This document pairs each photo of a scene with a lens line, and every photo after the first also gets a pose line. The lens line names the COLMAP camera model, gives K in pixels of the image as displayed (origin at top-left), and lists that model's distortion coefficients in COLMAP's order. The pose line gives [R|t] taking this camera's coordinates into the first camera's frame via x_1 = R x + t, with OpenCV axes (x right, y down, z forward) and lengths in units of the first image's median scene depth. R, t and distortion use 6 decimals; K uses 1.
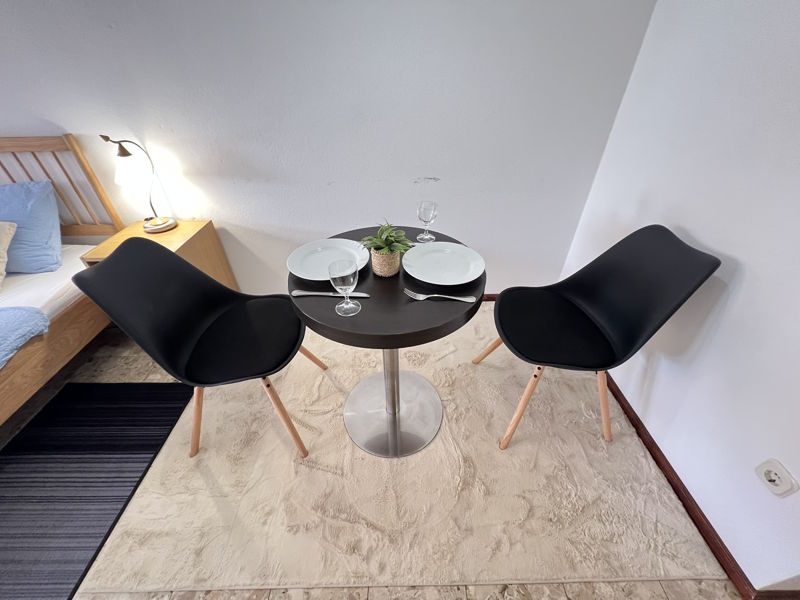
lens RADIAL K [[318.8, 0, 400.0], [0, 318.8, 300.0], [0, 0, 1]] dist [-0.002289, -0.000288]
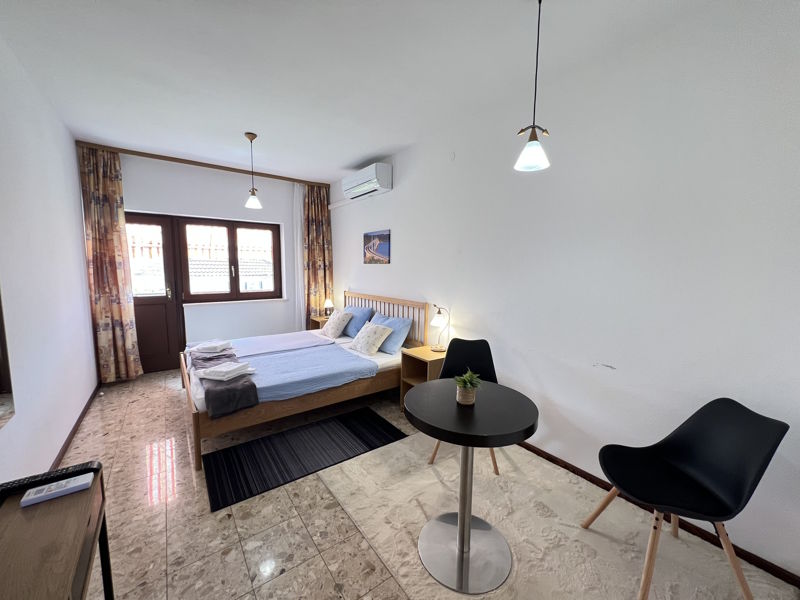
lens RADIAL K [[318.8, 0, 400.0], [0, 318.8, 300.0], [0, 0, 1]] dist [-0.002289, -0.000288]
pose [[0.582270, 0.102674, -0.806486, 0.641902], [-0.511509, 0.817314, -0.265248, 0.153836], [0.631919, 0.566970, 0.528416, -0.313201]]
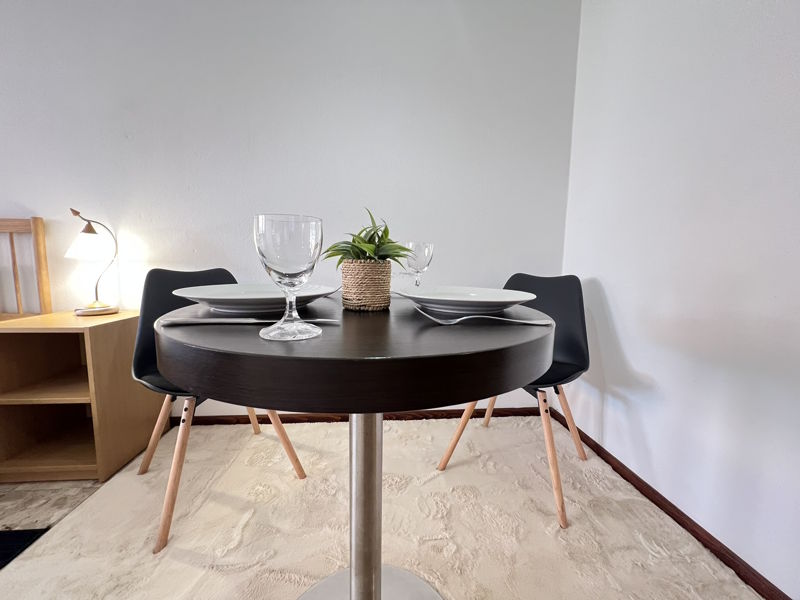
lens RADIAL K [[320.2, 0, 400.0], [0, 320.2, 300.0], [0, 0, 1]] dist [-0.001714, -0.000002]
pose [[0.996818, 0.015557, 0.078176, 0.002691], [0.027262, 0.855086, -0.517768, 0.233482], [-0.074902, 0.518252, 0.851942, 0.194994]]
